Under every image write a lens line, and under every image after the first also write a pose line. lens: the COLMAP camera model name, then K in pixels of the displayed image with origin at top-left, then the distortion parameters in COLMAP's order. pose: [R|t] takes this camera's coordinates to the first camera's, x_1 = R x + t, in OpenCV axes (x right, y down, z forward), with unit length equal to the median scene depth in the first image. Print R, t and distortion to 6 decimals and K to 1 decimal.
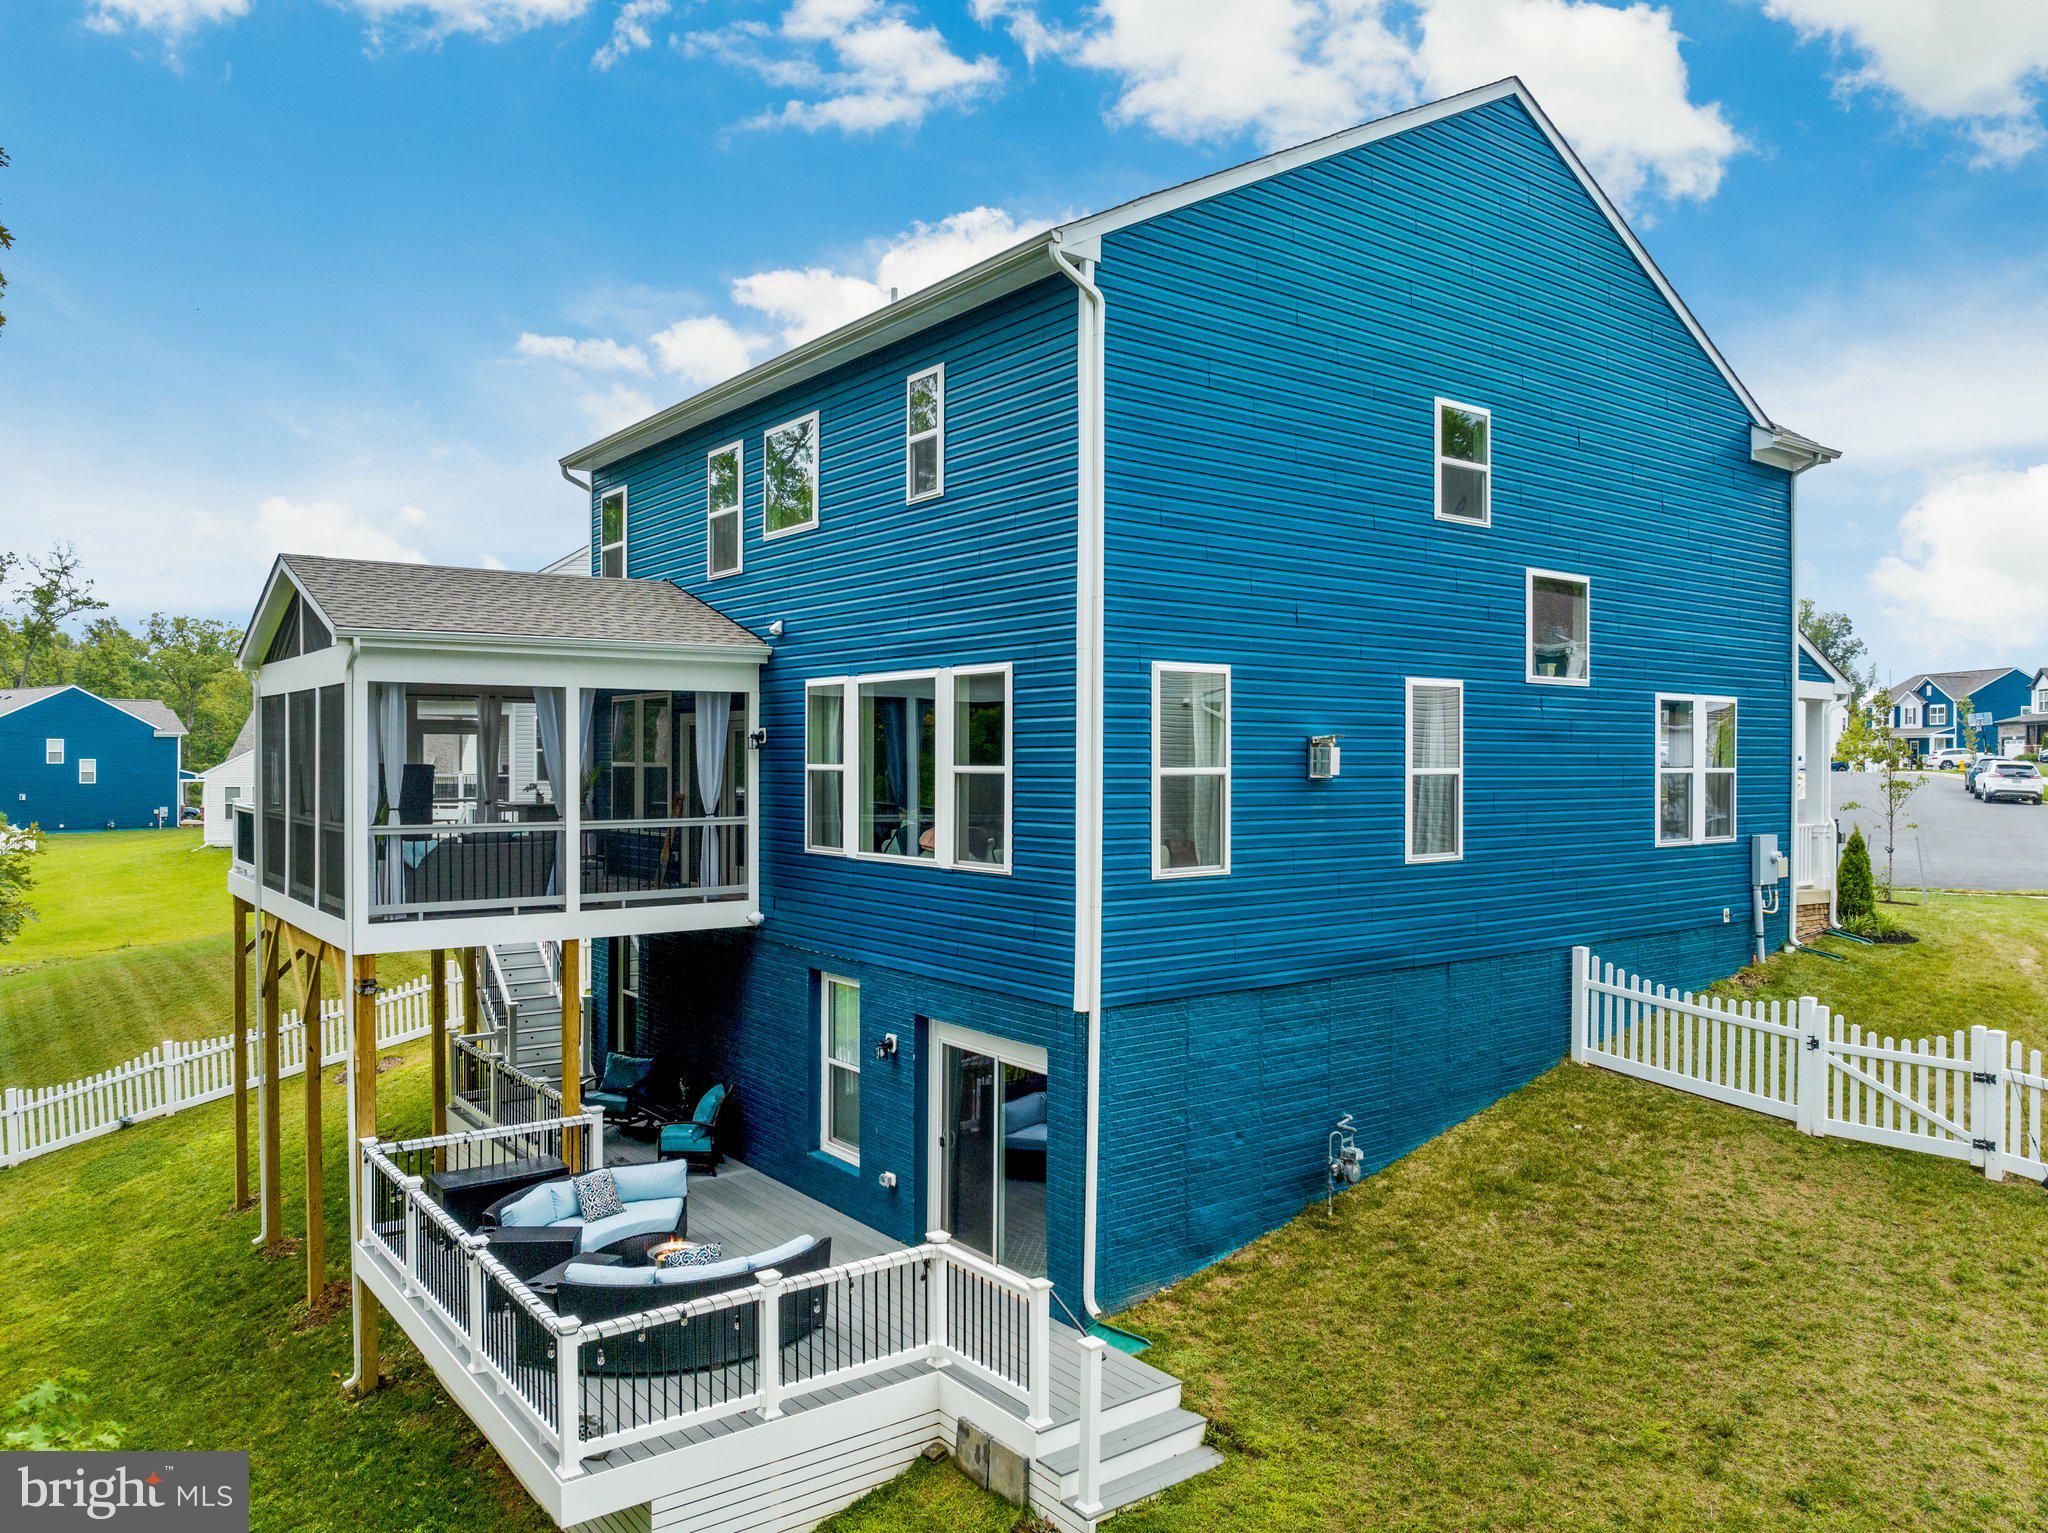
lens RADIAL K [[1439.1, 0, 1032.6], [0, 1439.1, 769.7], [0, 0, 1]] dist [-0.010813, -0.000481]
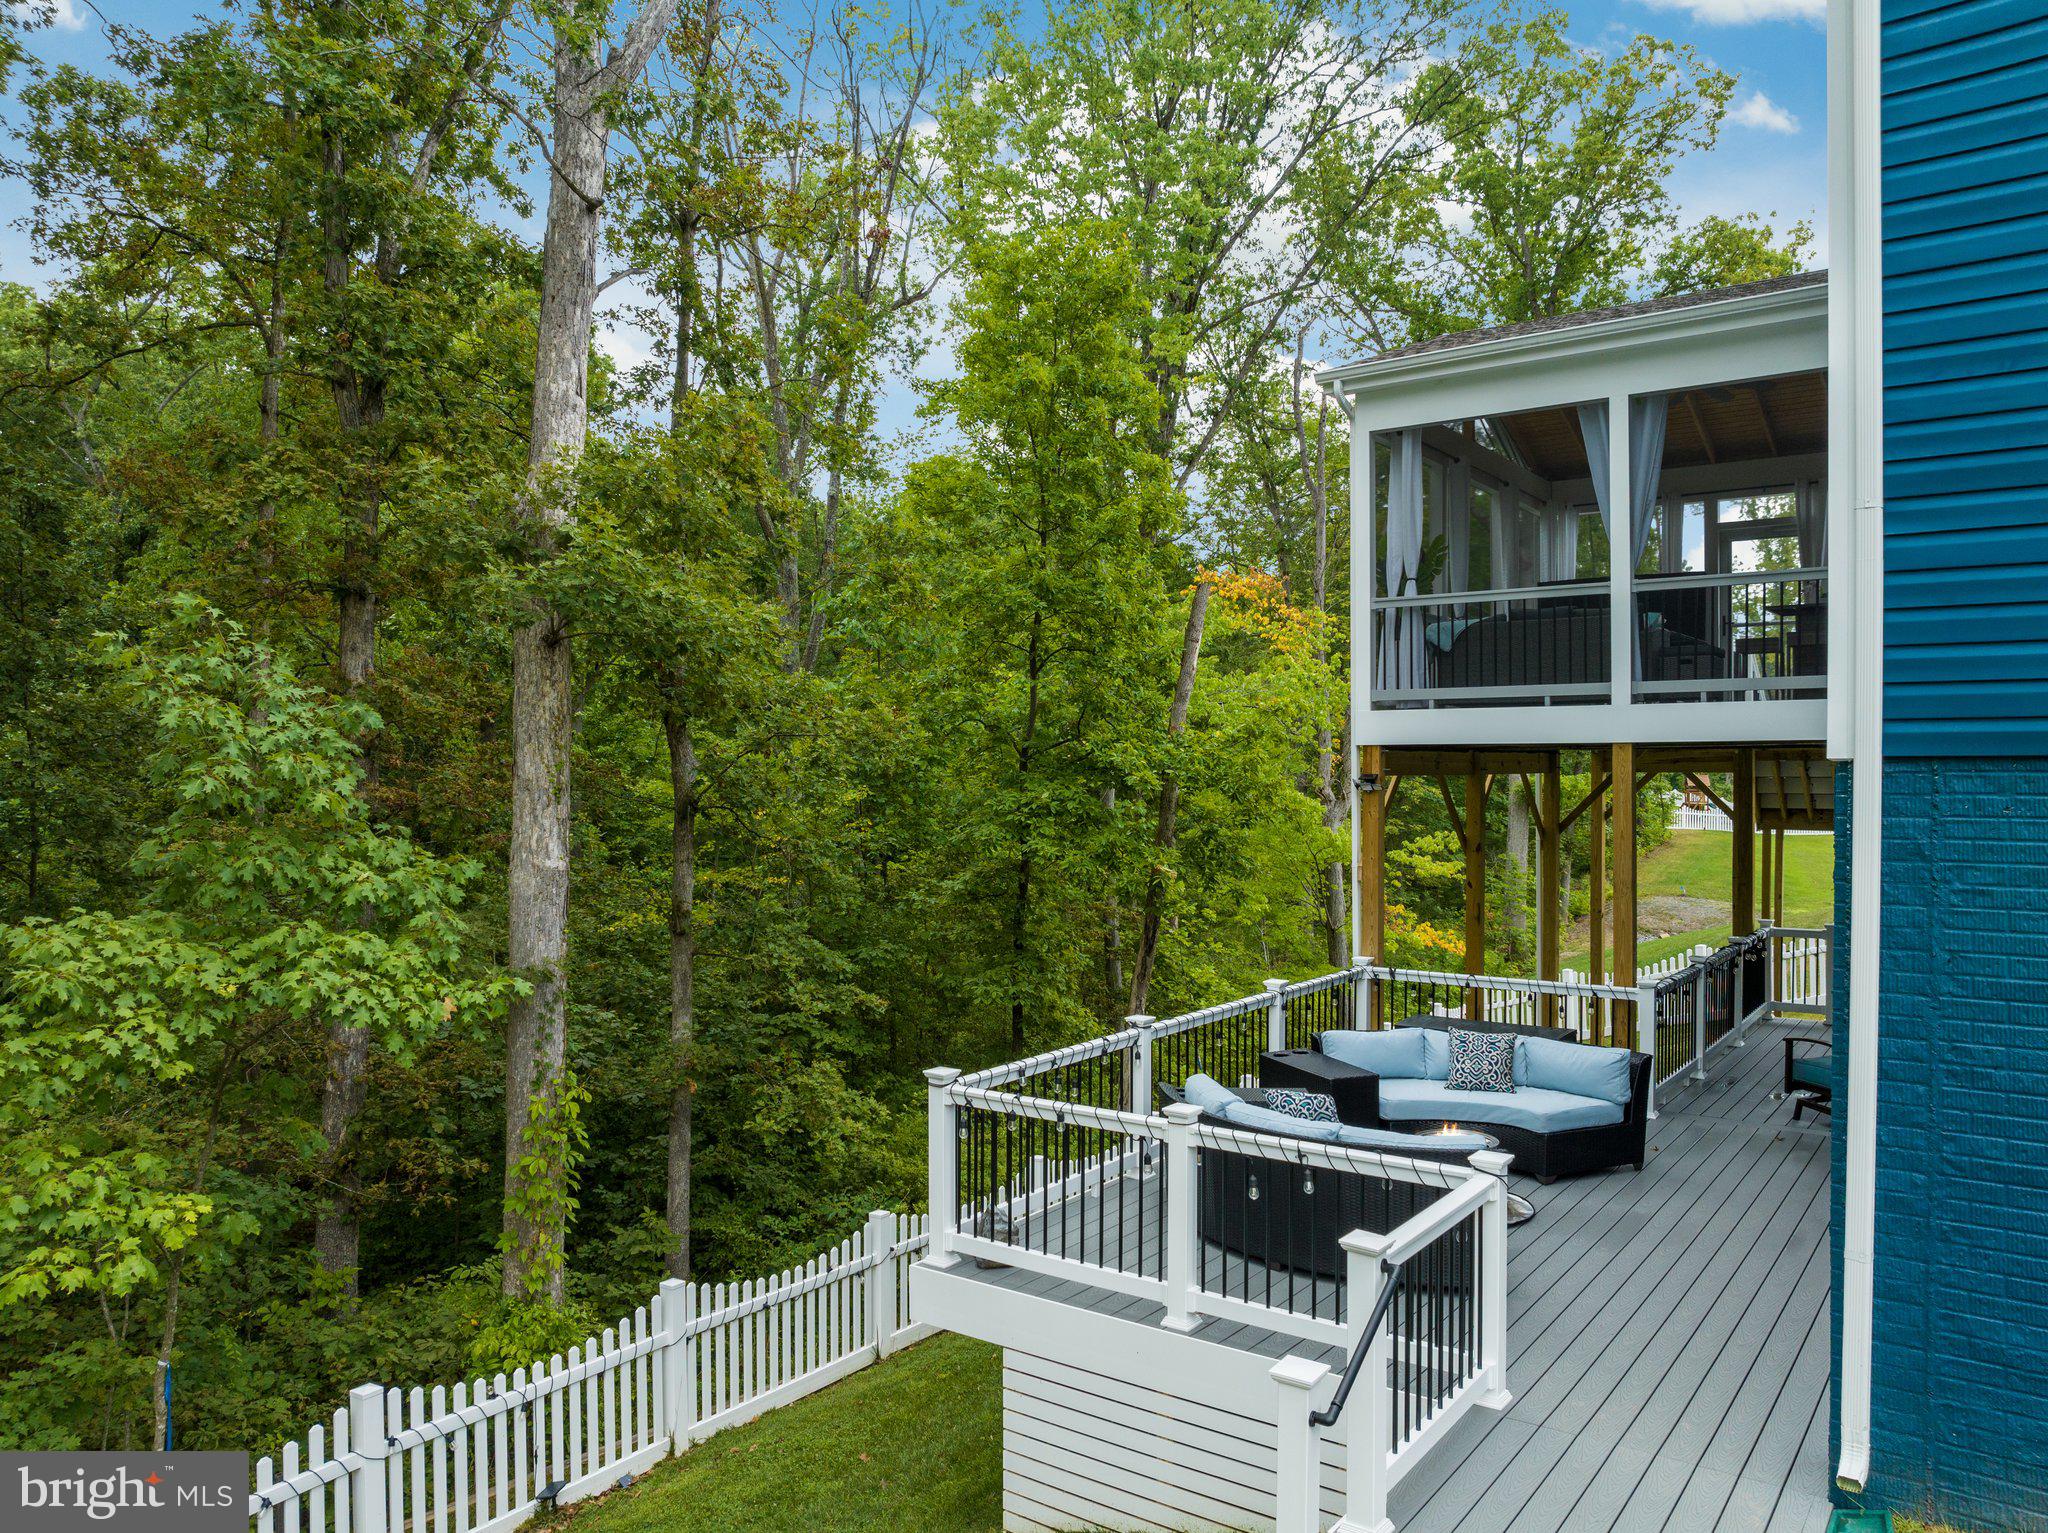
lens RADIAL K [[1439.1, 0, 1032.1], [0, 1439.1, 763.4], [0, 0, 1]] dist [-0.010813, -0.000481]
pose [[0.295738, -0.004761, -0.955257, 0.336683], [-0.004472, 0.999970, -0.006369, 0.158634], [0.955259, 0.006156, 0.295707, 0.590721]]
